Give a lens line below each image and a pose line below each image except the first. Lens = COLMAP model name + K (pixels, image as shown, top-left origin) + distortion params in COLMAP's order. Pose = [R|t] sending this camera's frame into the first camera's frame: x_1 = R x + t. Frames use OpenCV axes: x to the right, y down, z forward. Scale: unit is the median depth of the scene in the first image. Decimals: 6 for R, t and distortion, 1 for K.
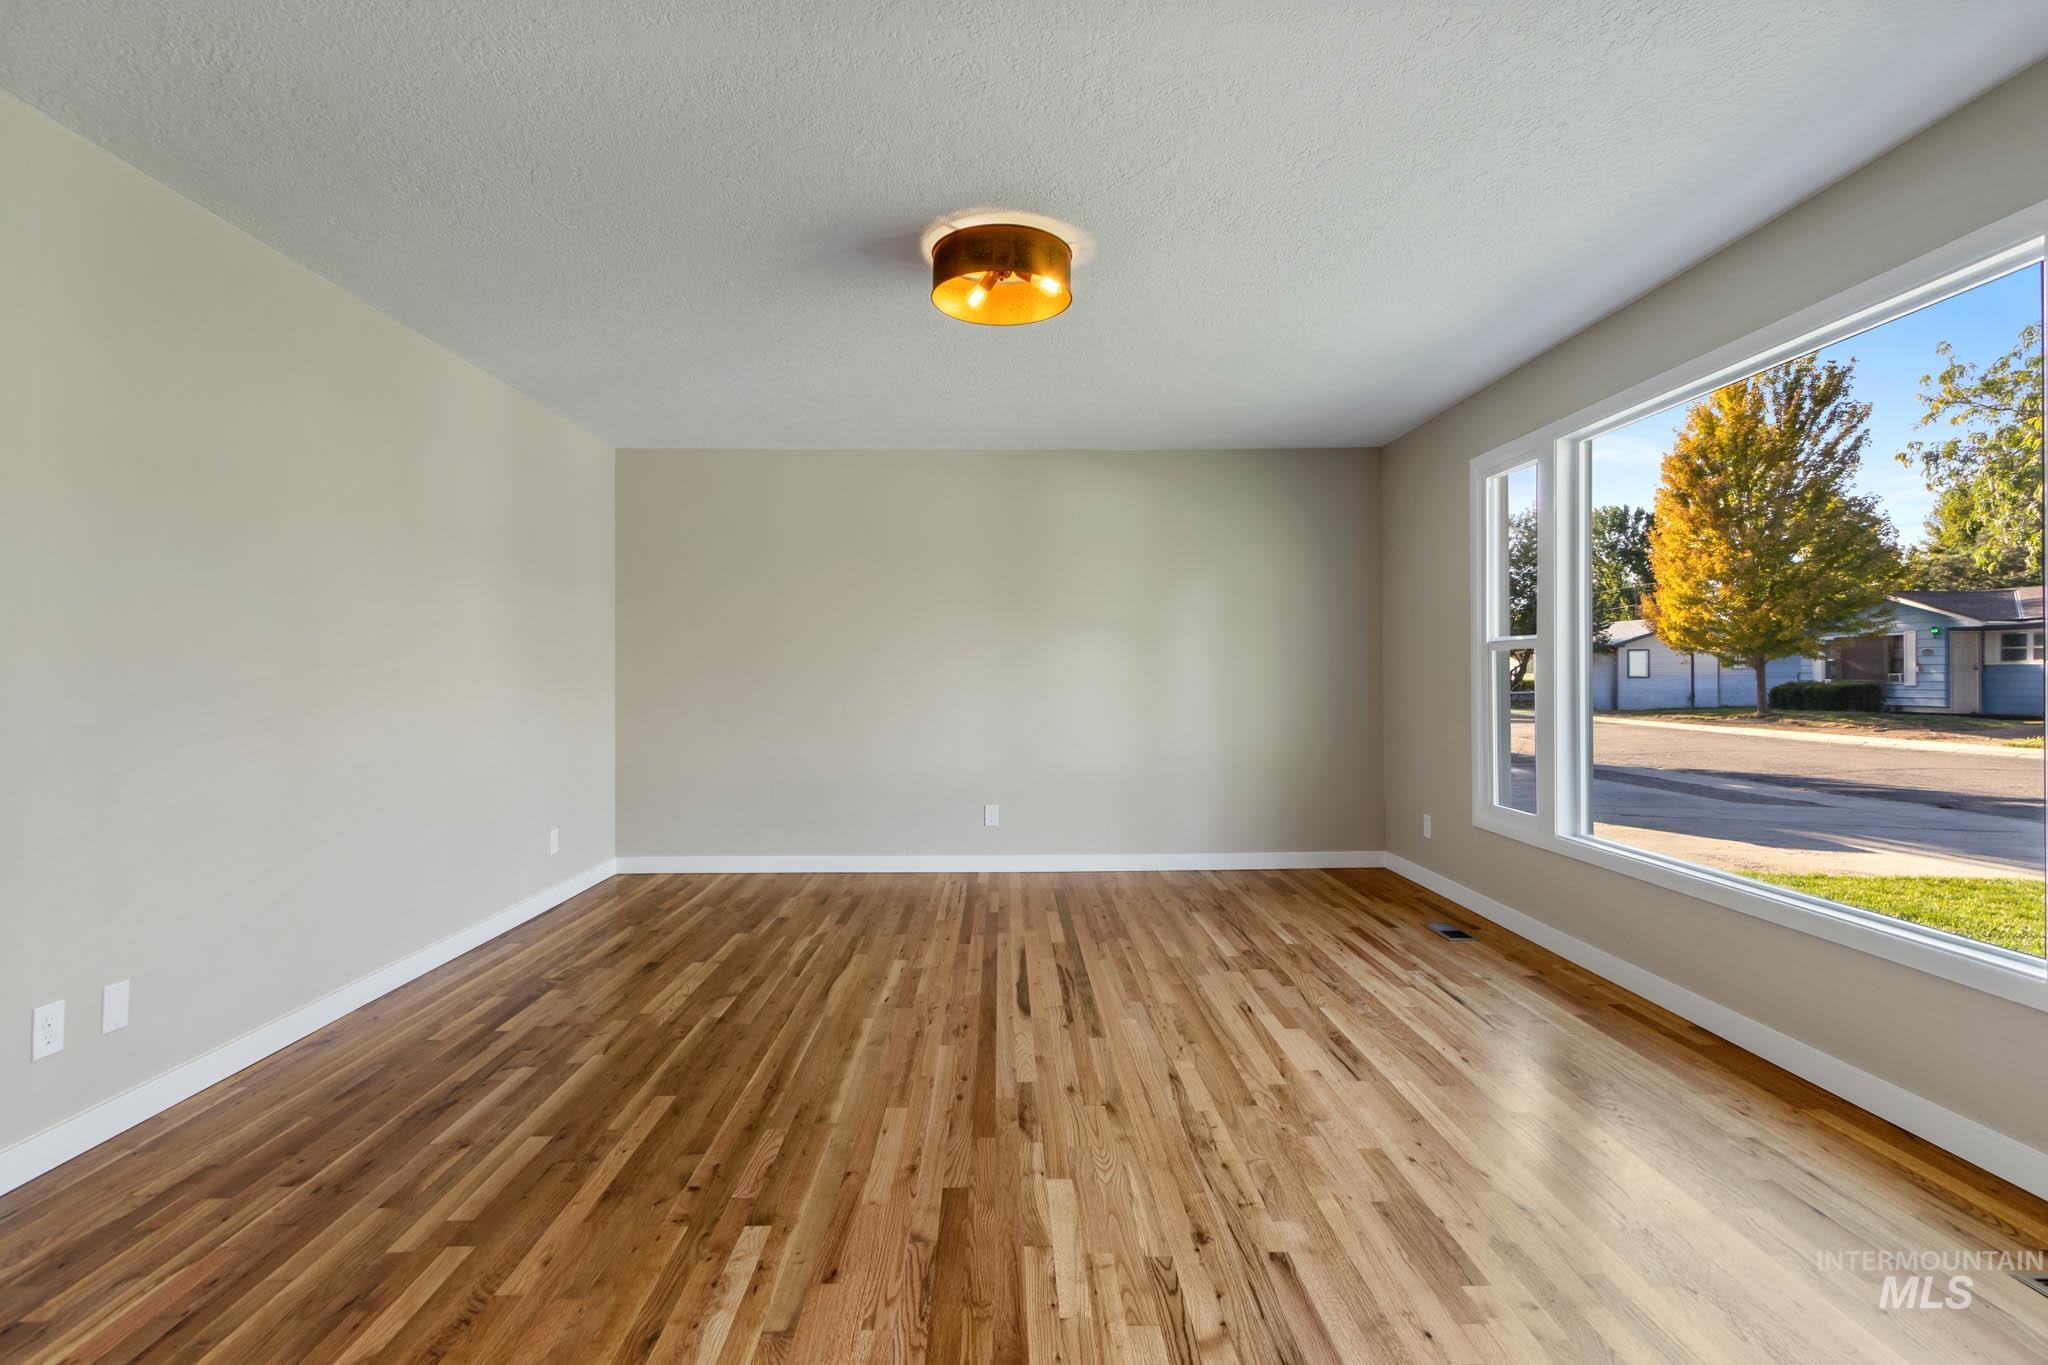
lens RADIAL K [[973.5, 0, 1014.5], [0, 973.5, 664.3], [0, 0, 1]] dist [0.007174, 0.000740]
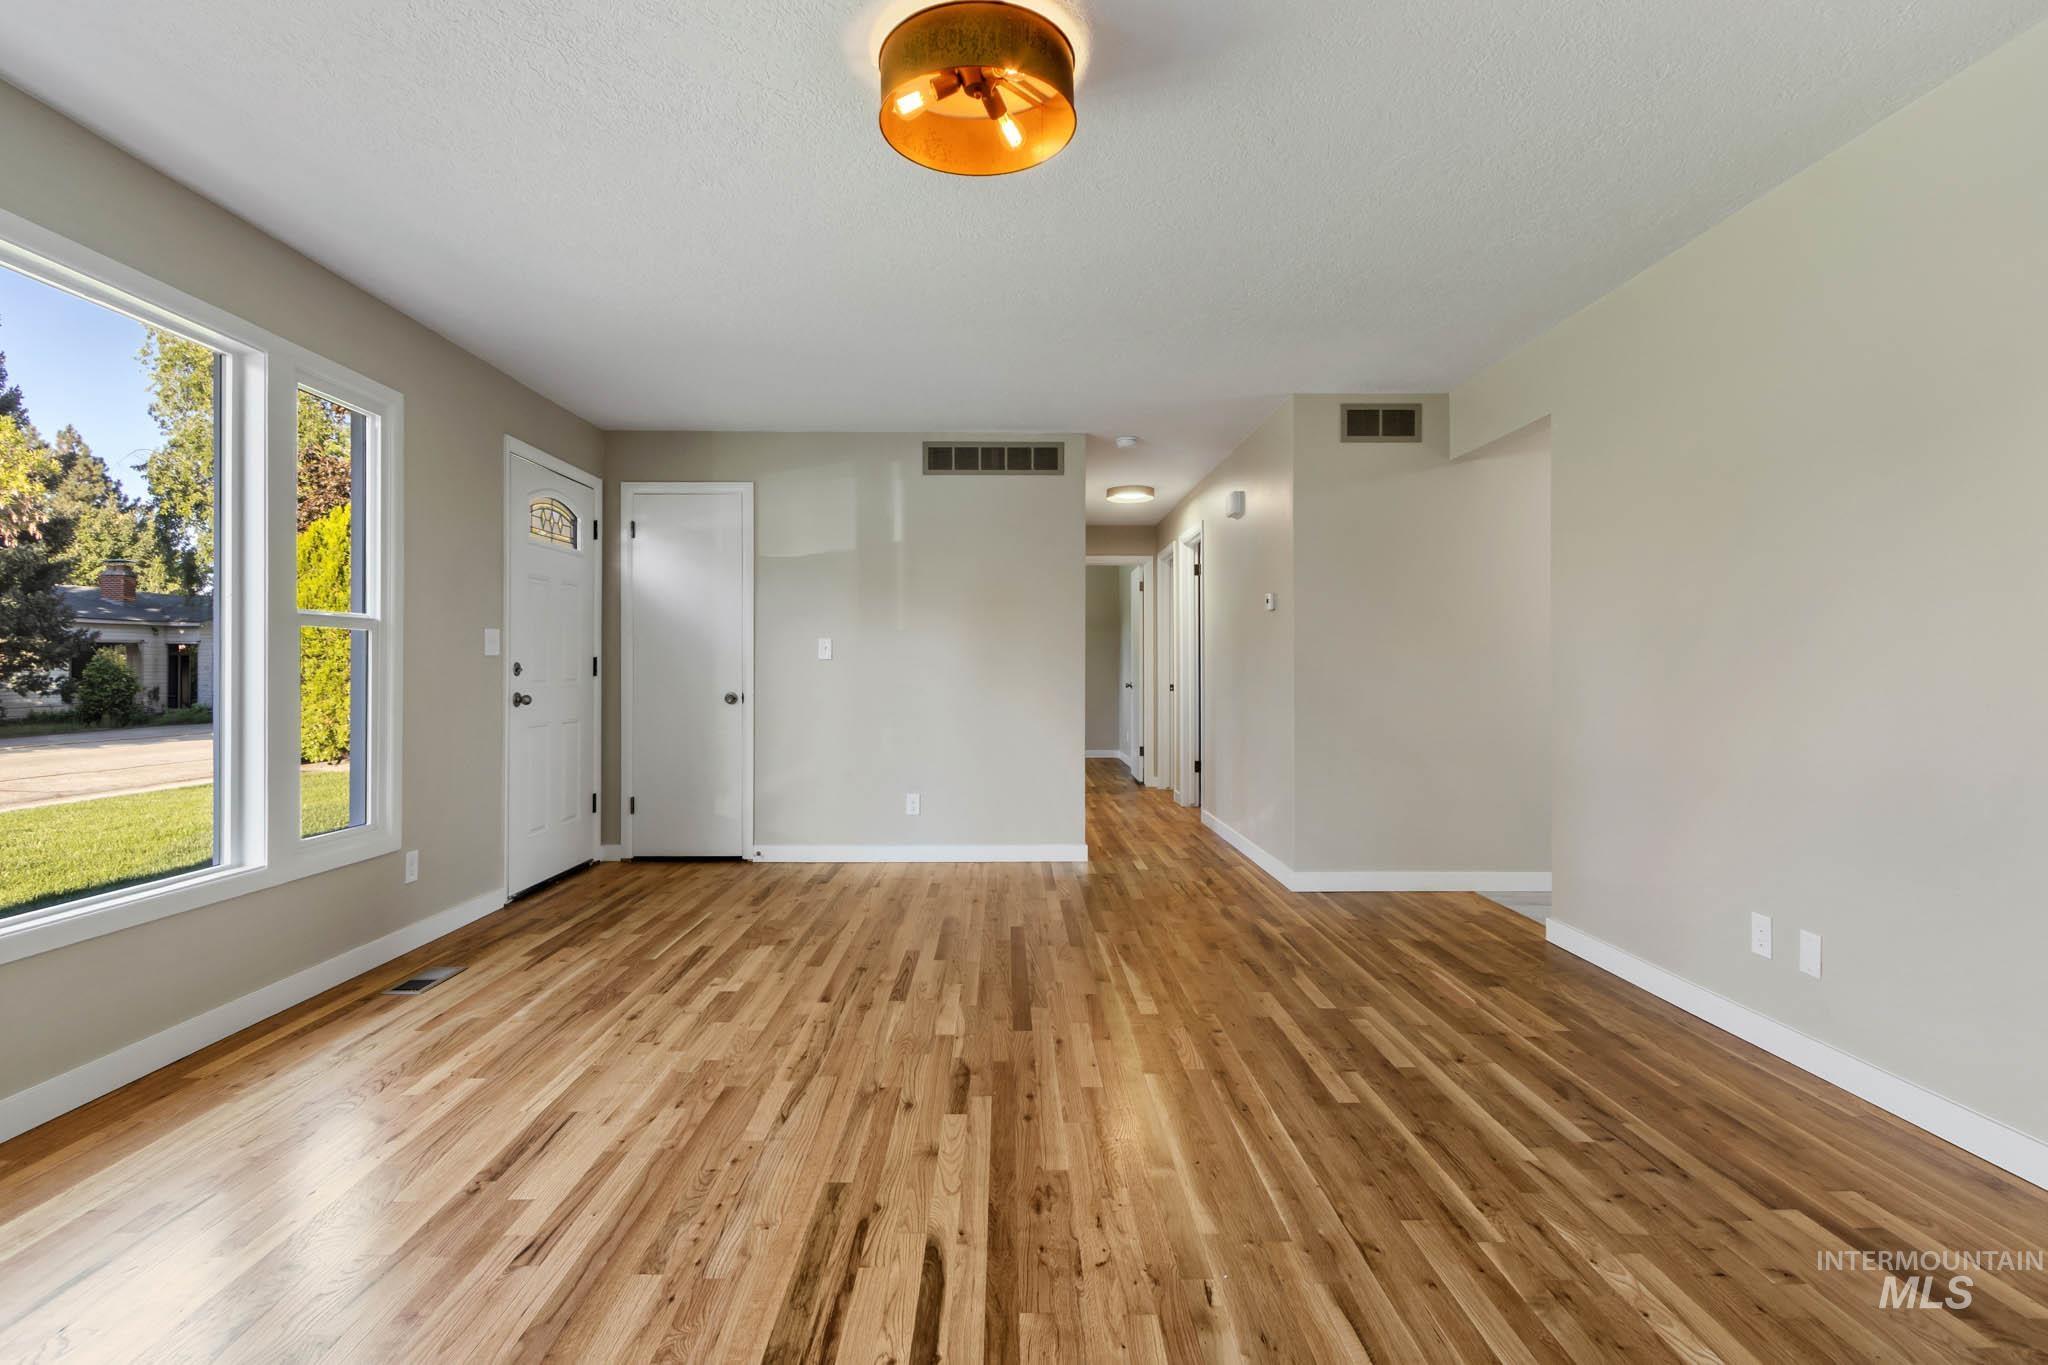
lens RADIAL K [[973.5, 0, 1039.8], [0, 973.5, 683.0], [0, 0, 1]] dist [0.007174, 0.000740]
pose [[-0.999783, 0.004016, -0.020432, -0.049424], [0.003993, 0.999991, 0.001170, 0.046075], [0.020436, 0.001088, -0.999791, 2.009981]]
